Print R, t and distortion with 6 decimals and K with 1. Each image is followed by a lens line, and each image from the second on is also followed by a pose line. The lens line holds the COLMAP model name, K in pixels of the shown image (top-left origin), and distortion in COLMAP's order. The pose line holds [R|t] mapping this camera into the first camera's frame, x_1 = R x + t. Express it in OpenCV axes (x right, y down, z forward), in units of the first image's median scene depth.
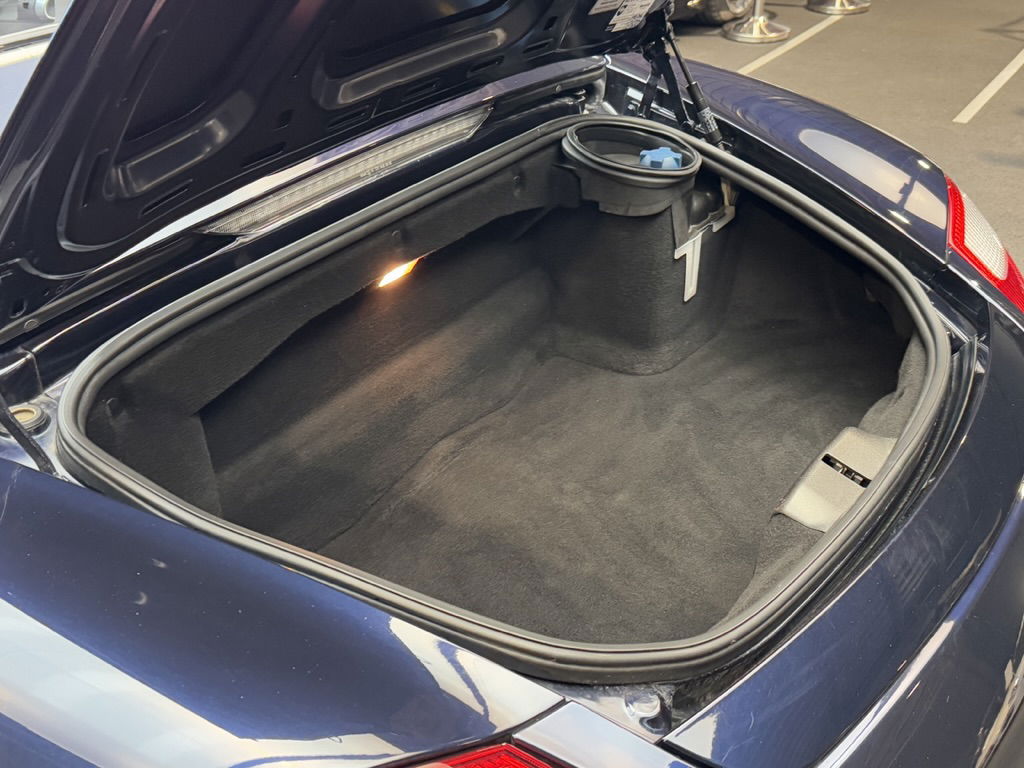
lens RADIAL K [[1195.4, 0, 513.0], [0, 1195.4, 384.0], [0, 0, 1]] dist [-0.005104, 0.000000]
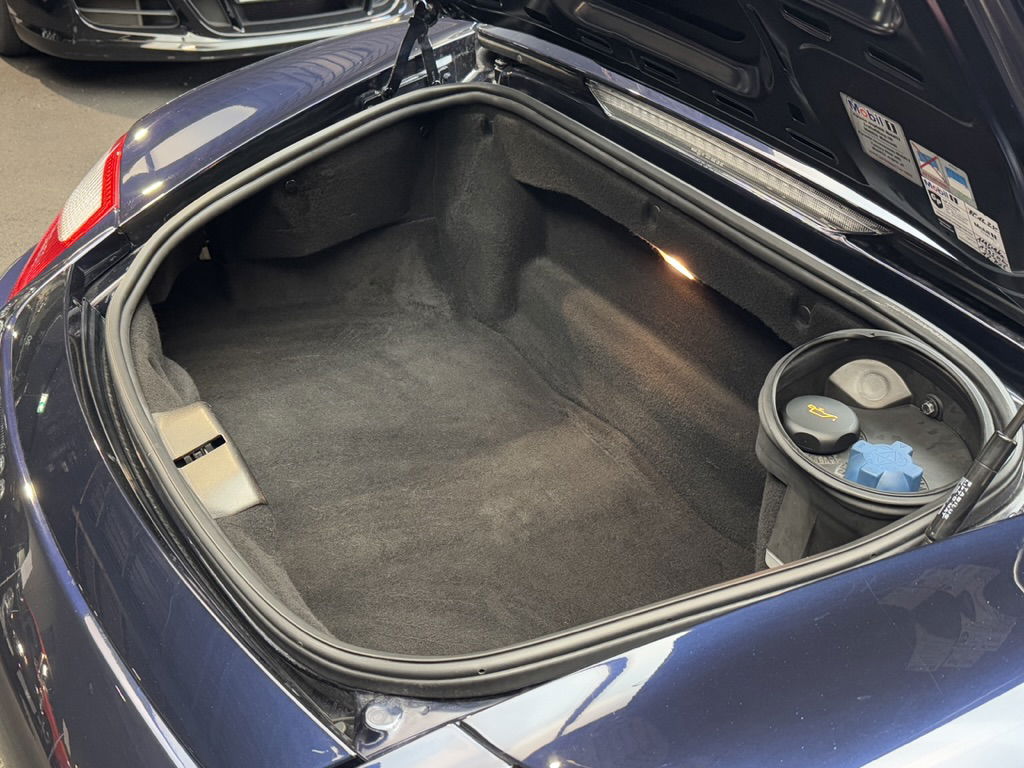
lens RADIAL K [[1195.4, 0, 512.9], [0, 1195.4, 384.1], [0, 0, 1]] dist [-0.005104, 0.000000]
pose [[-0.454366, 0.444029, -0.772263, 0.771145], [-0.474778, 0.612821, 0.631693, -0.598169], [0.753749, 0.653674, -0.067630, 1.072371]]
